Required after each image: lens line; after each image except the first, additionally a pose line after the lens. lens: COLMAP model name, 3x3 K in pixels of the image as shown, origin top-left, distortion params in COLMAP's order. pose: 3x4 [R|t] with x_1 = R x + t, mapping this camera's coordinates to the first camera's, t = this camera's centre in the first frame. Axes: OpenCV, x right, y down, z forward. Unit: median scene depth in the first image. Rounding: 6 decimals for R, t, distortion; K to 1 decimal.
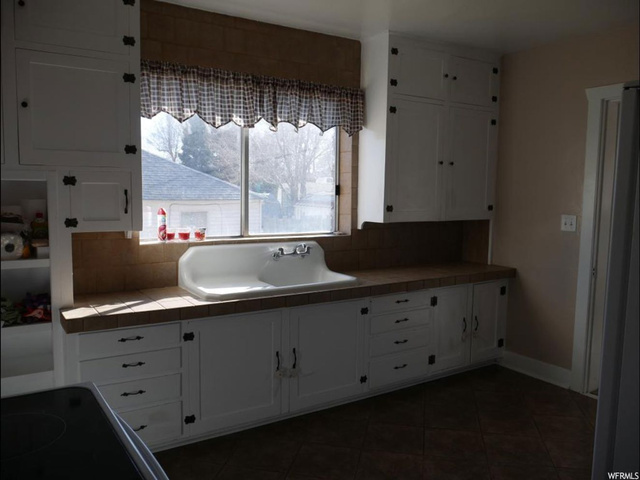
lens RADIAL K [[535.0, 0, 320.9], [0, 535.0, 242.4], [0, 0, 1]] dist [-0.011348, -0.000474]
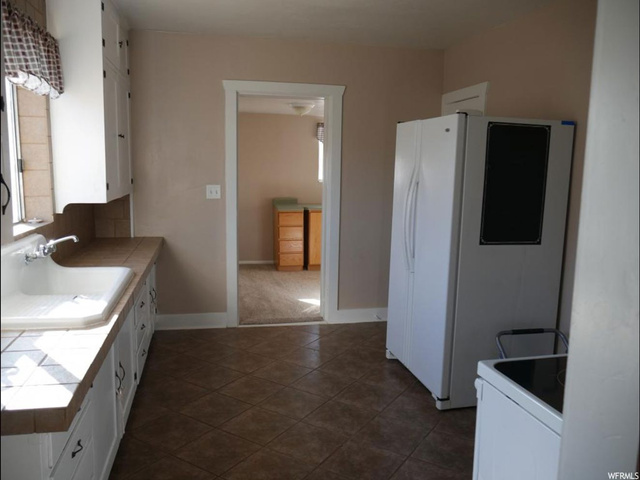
lens RADIAL K [[535.0, 0, 321.1], [0, 535.0, 238.7], [0, 0, 1]] dist [-0.011348, -0.000474]
pose [[0.365455, -0.135002, 0.920987, -0.551436], [0.085989, 0.990092, 0.111010, -0.043343], [-0.926849, 0.038625, 0.373443, 0.331356]]
